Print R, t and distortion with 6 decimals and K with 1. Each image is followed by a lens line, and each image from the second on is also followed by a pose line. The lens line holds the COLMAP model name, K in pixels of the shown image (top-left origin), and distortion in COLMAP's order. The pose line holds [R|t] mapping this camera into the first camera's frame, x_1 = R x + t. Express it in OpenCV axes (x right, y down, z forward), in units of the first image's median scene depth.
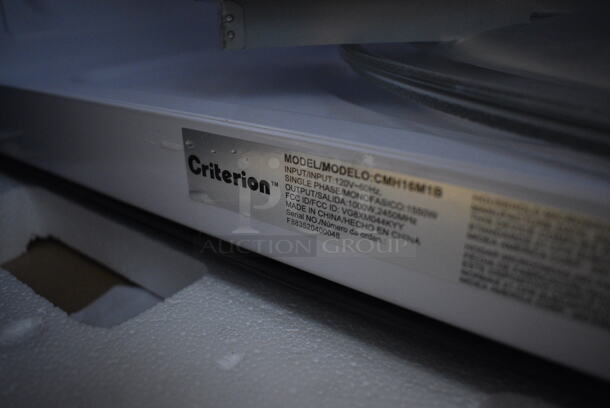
lens RADIAL K [[469.6, 0, 304.0], [0, 469.6, 204.8], [0, 0, 1]] dist [-0.095236, 0.006813]
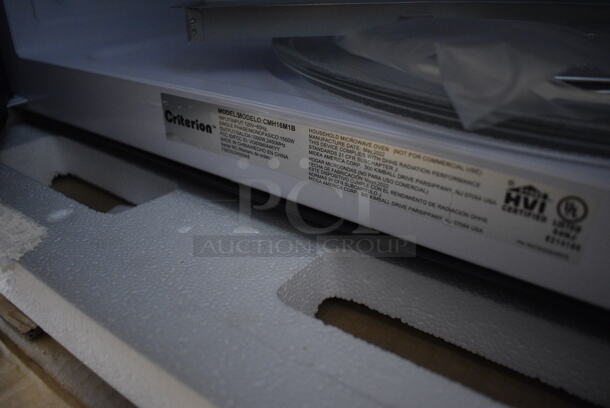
lens RADIAL K [[469.6, 0, 306.0], [0, 469.6, 203.8], [0, 0, 1]] dist [-0.095236, 0.006813]
pose [[0.999867, 0.016076, 0.002682, 0.257471], [-0.016206, 0.998114, 0.059203, 0.121903], [-0.001725, -0.059239, 0.998242, -0.654400]]
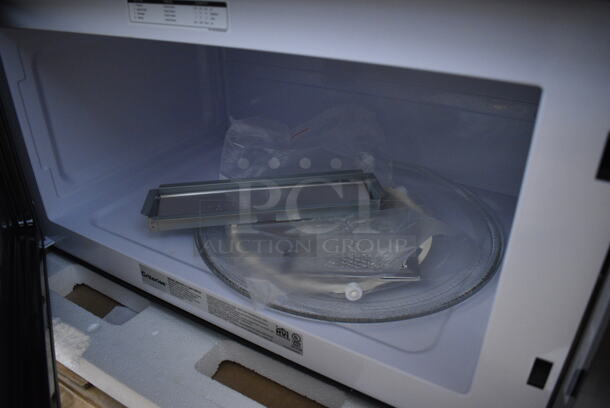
lens RADIAL K [[469.6, 0, 305.5], [0, 469.6, 205.0], [0, 0, 1]] dist [-0.095236, 0.006813]
pose [[0.996927, -0.031874, 0.071553, 0.733832], [0.027055, 0.997363, 0.067340, -0.821887], [-0.073511, -0.065198, 0.995161, -2.453837]]
